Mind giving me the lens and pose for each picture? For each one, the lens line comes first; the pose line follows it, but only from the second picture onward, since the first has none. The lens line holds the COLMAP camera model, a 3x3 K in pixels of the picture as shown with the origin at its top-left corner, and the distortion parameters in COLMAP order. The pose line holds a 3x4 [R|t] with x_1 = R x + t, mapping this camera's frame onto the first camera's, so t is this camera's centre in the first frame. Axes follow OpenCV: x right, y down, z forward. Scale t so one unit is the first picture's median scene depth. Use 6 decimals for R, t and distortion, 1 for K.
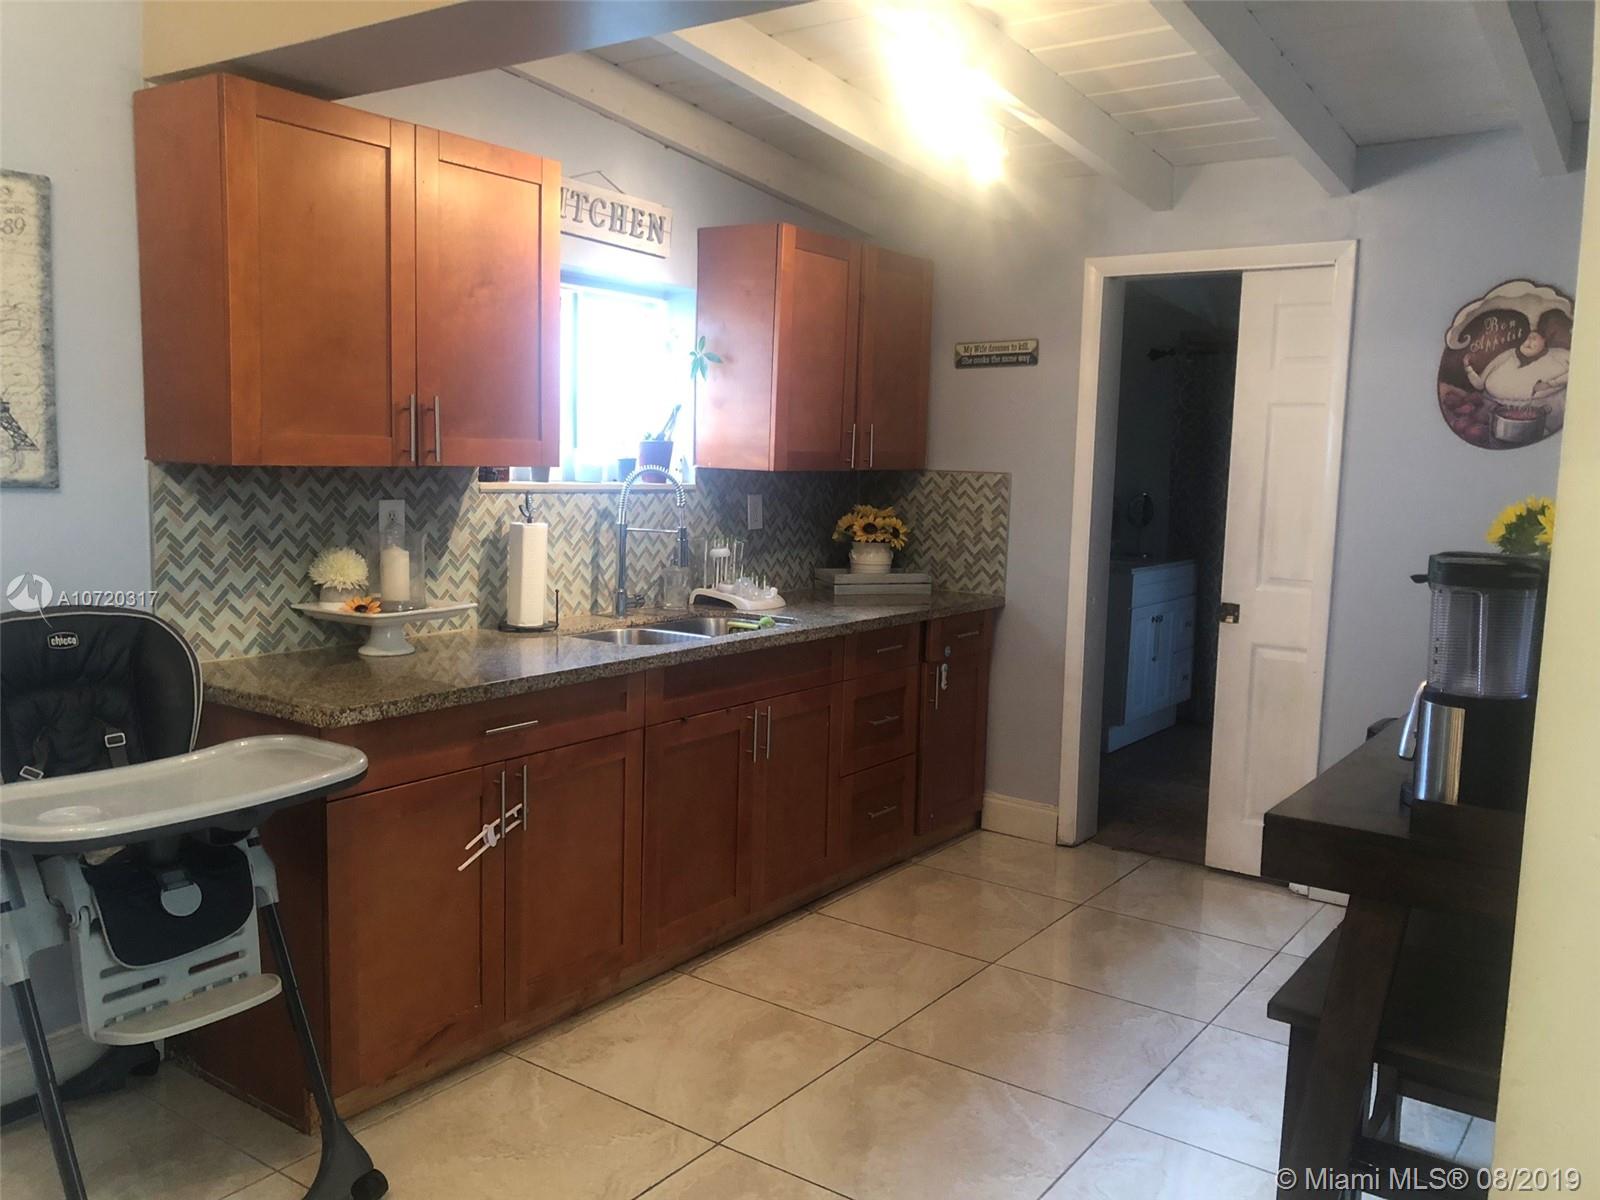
lens RADIAL K [[1318.1, 0, 800.1], [0, 1318.1, 602.0], [0, 0, 1]] dist [0.055003, -0.071799]
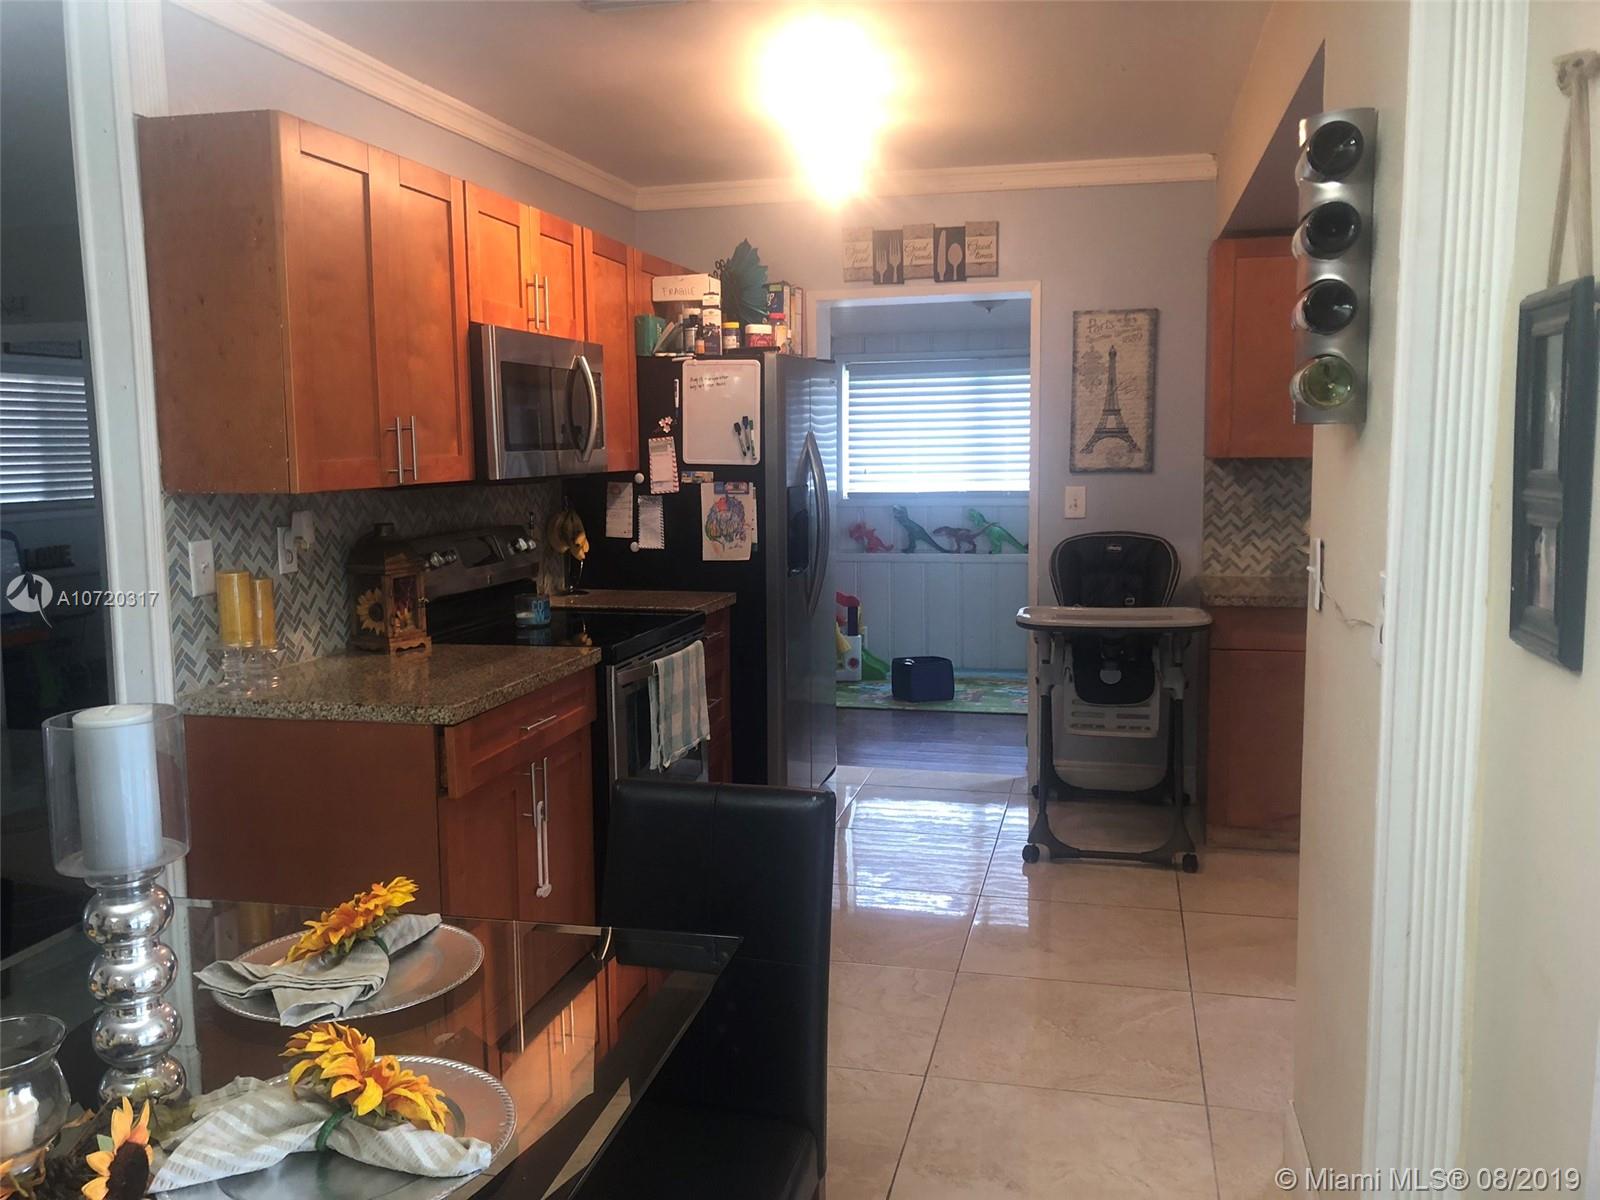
lens RADIAL K [[1318.1, 0, 798.8], [0, 1318.1, 599.1], [0, 0, 1]] dist [0.055003, -0.071799]
pose [[0.362982, 0.080150, -0.928342, 0.914030], [-0.087993, 0.994790, 0.051482, 0.037273], [0.927632, 0.063000, 0.368144, -0.128891]]
